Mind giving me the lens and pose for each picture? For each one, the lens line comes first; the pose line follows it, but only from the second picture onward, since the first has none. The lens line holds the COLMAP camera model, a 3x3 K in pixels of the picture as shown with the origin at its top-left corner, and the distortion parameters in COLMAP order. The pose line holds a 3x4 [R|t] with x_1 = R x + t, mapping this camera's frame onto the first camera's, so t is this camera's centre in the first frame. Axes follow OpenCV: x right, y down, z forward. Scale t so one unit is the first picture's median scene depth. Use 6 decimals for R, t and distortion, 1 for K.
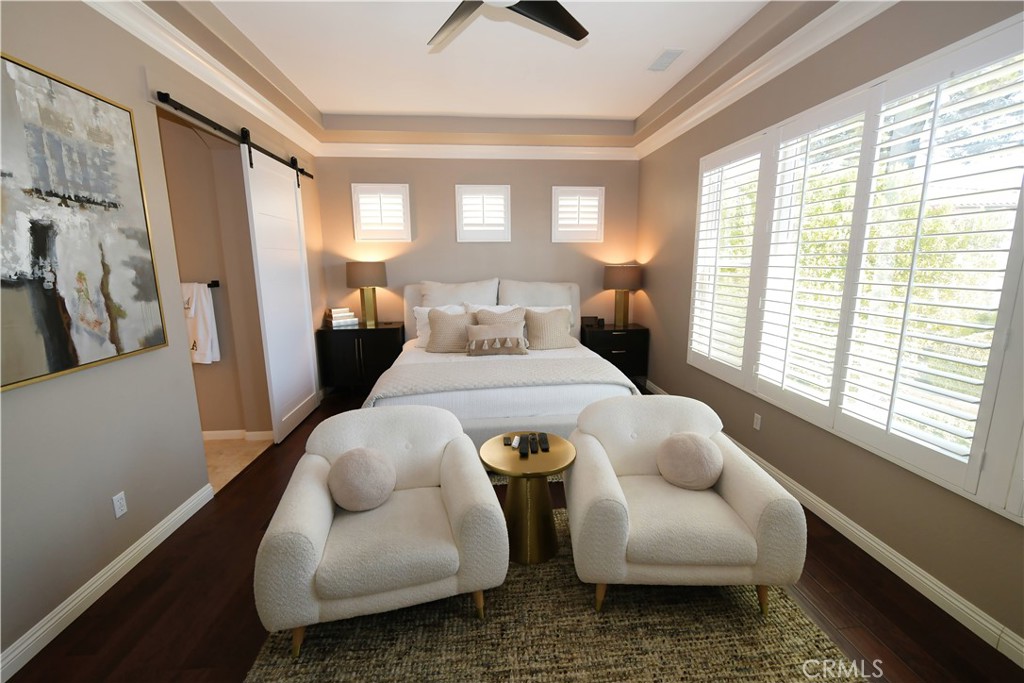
lens RADIAL K [[431.9, 0, 515.1], [0, 431.9, 342.5], [0, 0, 1]] dist [-0.007681, -0.001279]
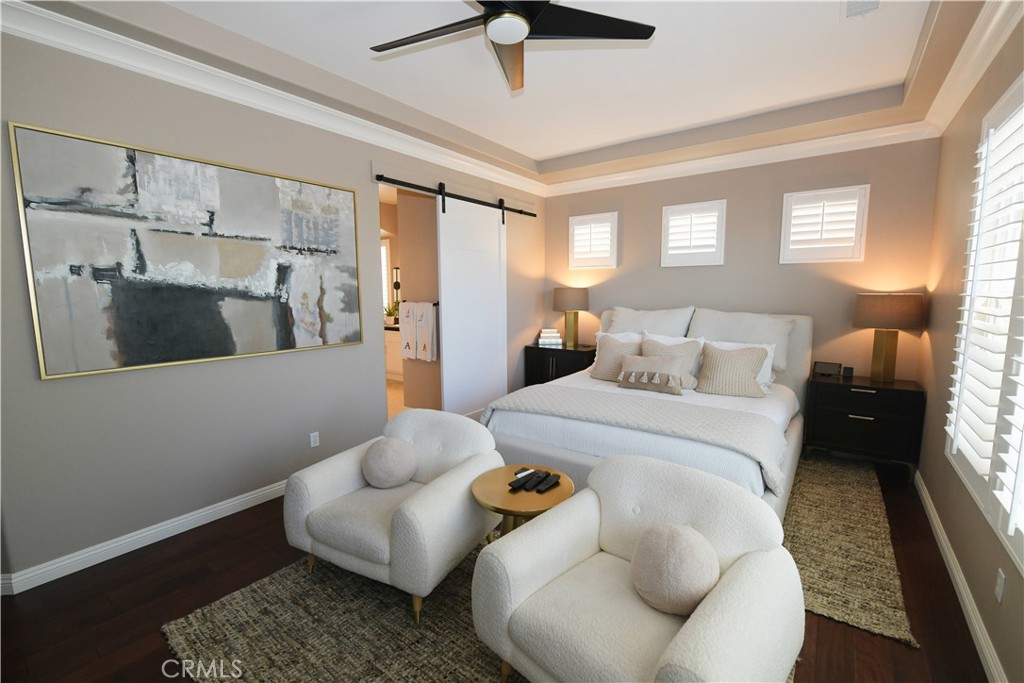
lens RADIAL K [[431.9, 0, 517.9], [0, 431.9, 341.7], [0, 0, 1]] dist [-0.007681, -0.001279]
pose [[0.744980, 0.084727, -0.661684, 0.669651], [-0.124509, 0.992131, -0.013143, -0.052873], [0.655364, 0.092177, 0.749668, 0.276584]]
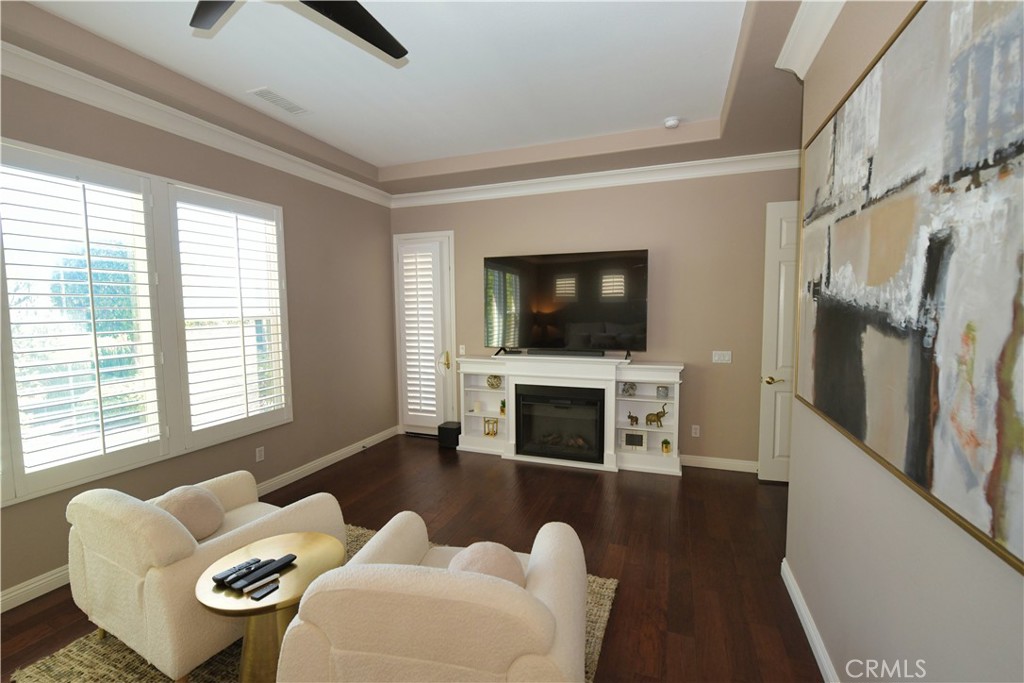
lens RADIAL K [[431.9, 0, 512.6], [0, 431.9, 342.2], [0, 0, 1]] dist [-0.007681, -0.001279]
pose [[-0.899123, -0.023328, 0.437073, -0.707038], [0.090507, 0.967088, 0.237801, -0.275915], [-0.428235, 0.253371, -0.867420, 1.487406]]
